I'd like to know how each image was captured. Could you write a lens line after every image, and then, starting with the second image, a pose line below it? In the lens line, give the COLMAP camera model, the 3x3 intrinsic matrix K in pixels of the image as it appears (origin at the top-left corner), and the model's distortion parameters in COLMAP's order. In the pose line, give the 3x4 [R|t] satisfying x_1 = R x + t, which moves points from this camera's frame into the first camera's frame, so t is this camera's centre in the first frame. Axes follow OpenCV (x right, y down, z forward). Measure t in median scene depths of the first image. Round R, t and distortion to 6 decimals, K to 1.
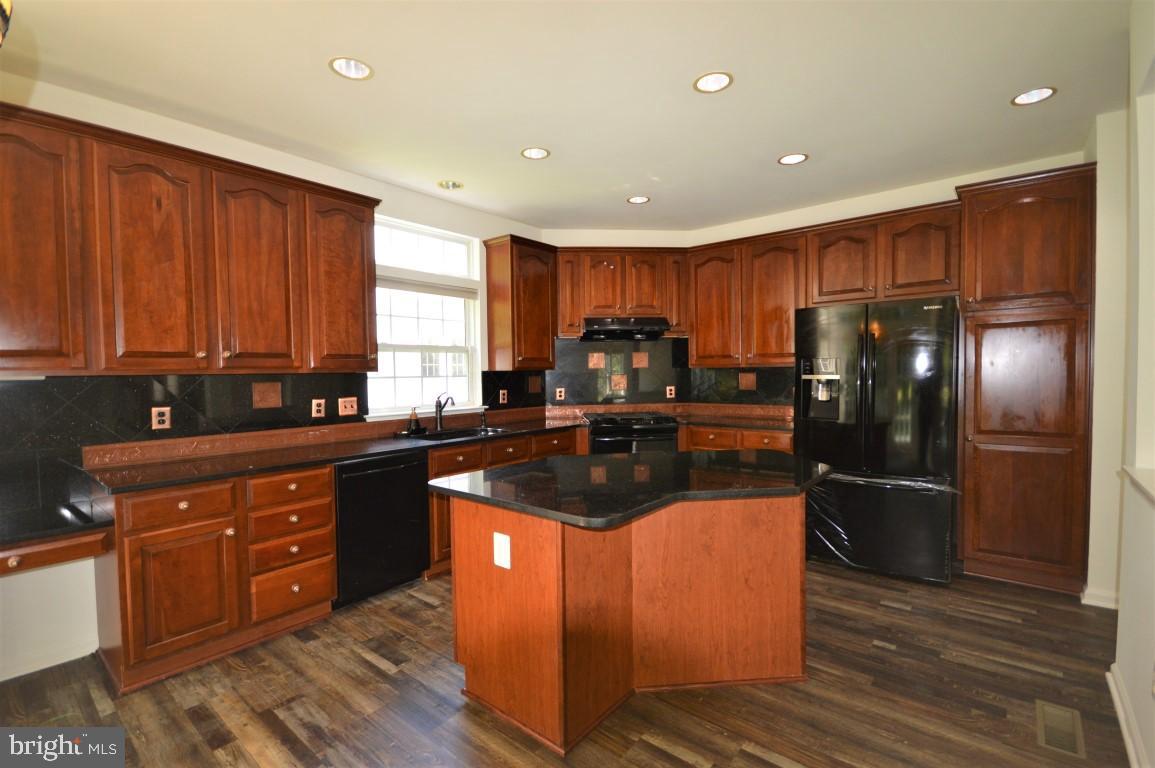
lens RADIAL K [[514.3, 0, 575.5], [0, 514.3, 388.6], [0, 0, 1]] dist [-0.003452, -0.004369]
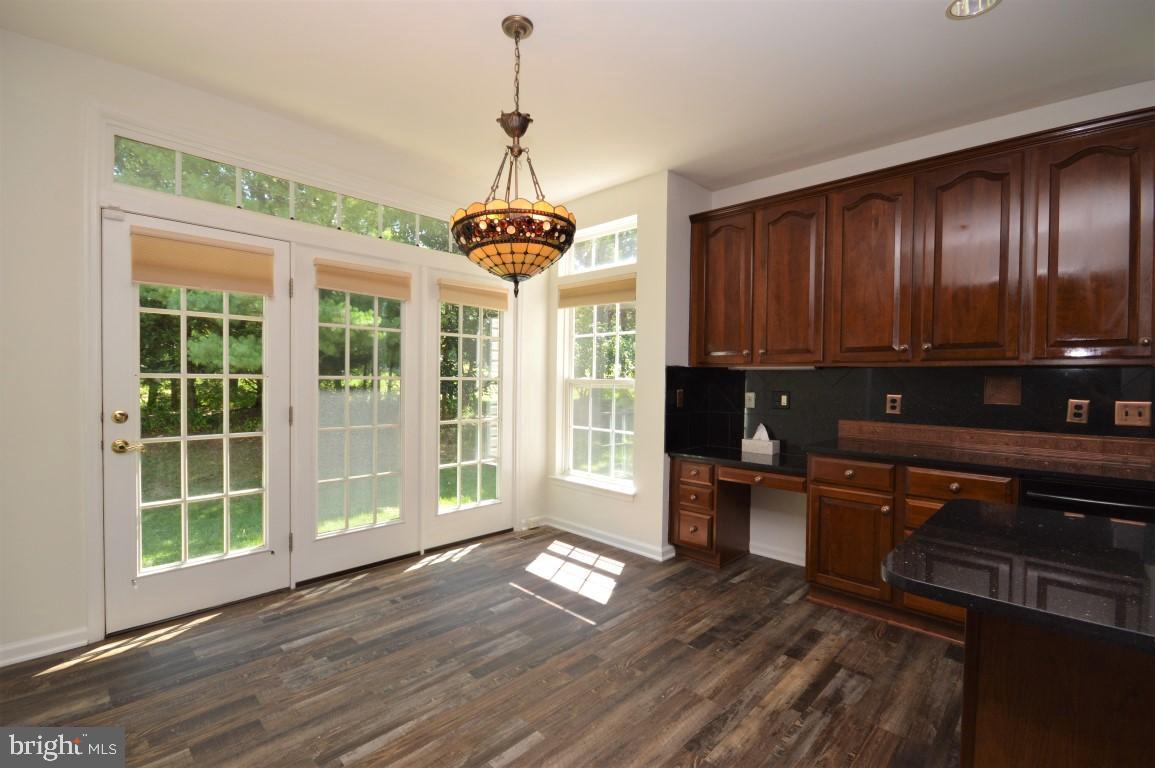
lens RADIAL K [[514.3, 0, 575.5], [0, 514.3, 384.4], [0, 0, 1]] dist [-0.003452, -0.004369]
pose [[-0.083008, 0.021777, -0.996311, 0.333382], [-0.046276, 0.998599, 0.025683, 0.013409], [0.995474, 0.048237, -0.081884, 0.306795]]
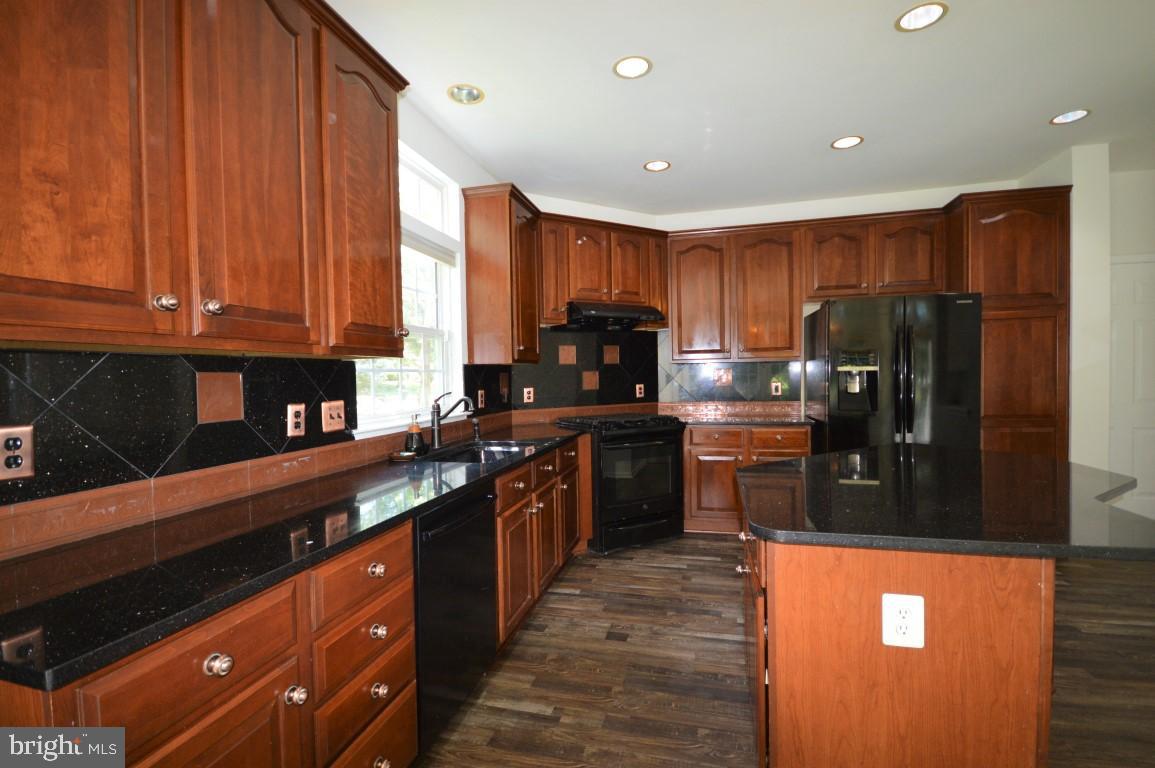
lens RADIAL K [[514.3, 0, 573.5], [0, 514.3, 386.5], [0, 0, 1]] dist [-0.003452, -0.004369]
pose [[0.905580, -0.013014, 0.423976, -0.466105], [0.021152, 0.999671, -0.014494, 0.016017], [-0.423648, 0.022093, 0.905557, 0.355081]]
